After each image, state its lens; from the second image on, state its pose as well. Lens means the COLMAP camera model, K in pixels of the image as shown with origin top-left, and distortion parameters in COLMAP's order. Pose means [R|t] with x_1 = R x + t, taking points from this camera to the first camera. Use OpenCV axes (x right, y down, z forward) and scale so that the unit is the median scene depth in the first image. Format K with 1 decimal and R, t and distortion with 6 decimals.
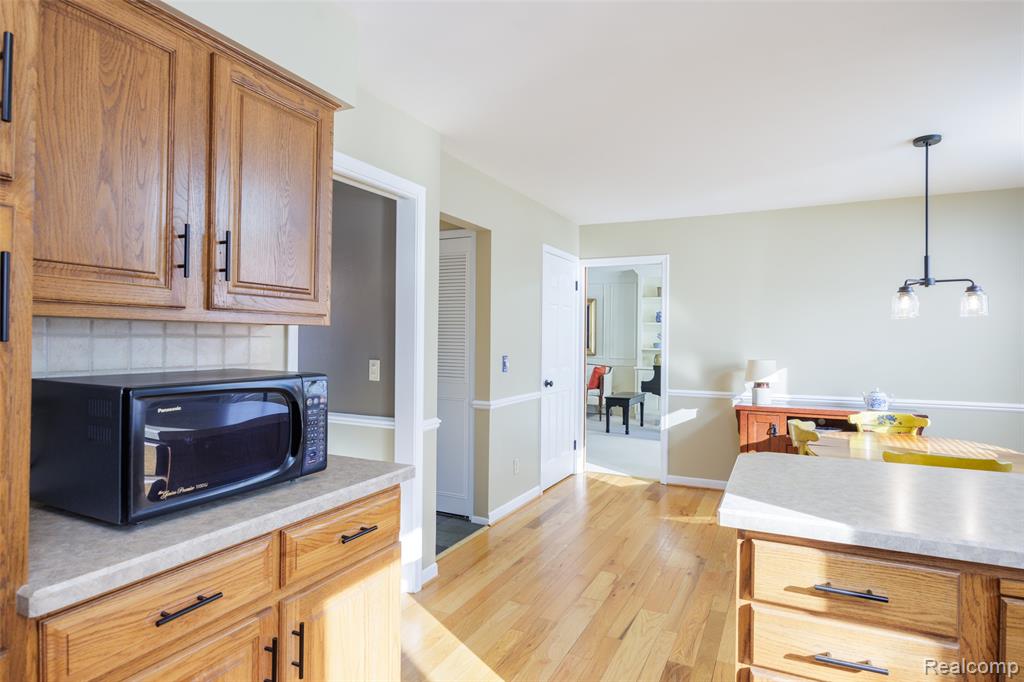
lens RADIAL K [[565.4, 0, 512.0], [0, 565.4, 341.0], [0, 0, 1]] dist [-0.004489, -0.001545]
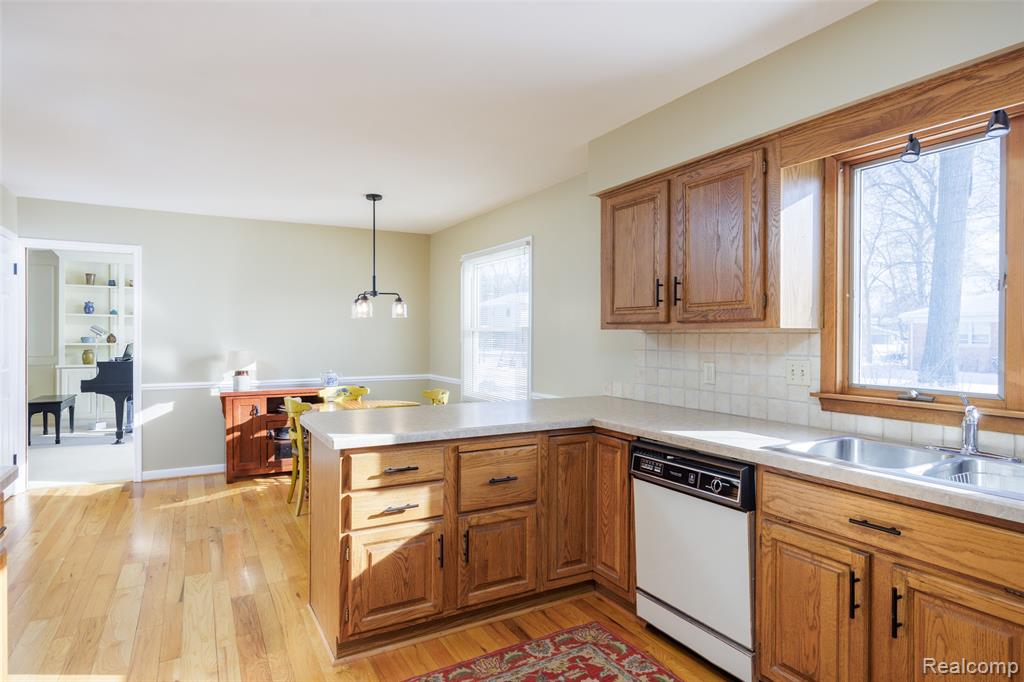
lens RADIAL K [[565.4, 0, 512.0], [0, 565.4, 341.0], [0, 0, 1]] dist [-0.004489, -0.001545]
pose [[0.570258, -0.015634, 0.821317, -0.187532], [0.004905, 0.999866, 0.015627, -0.001338], [-0.821451, -0.004883, 0.570258, -0.094170]]
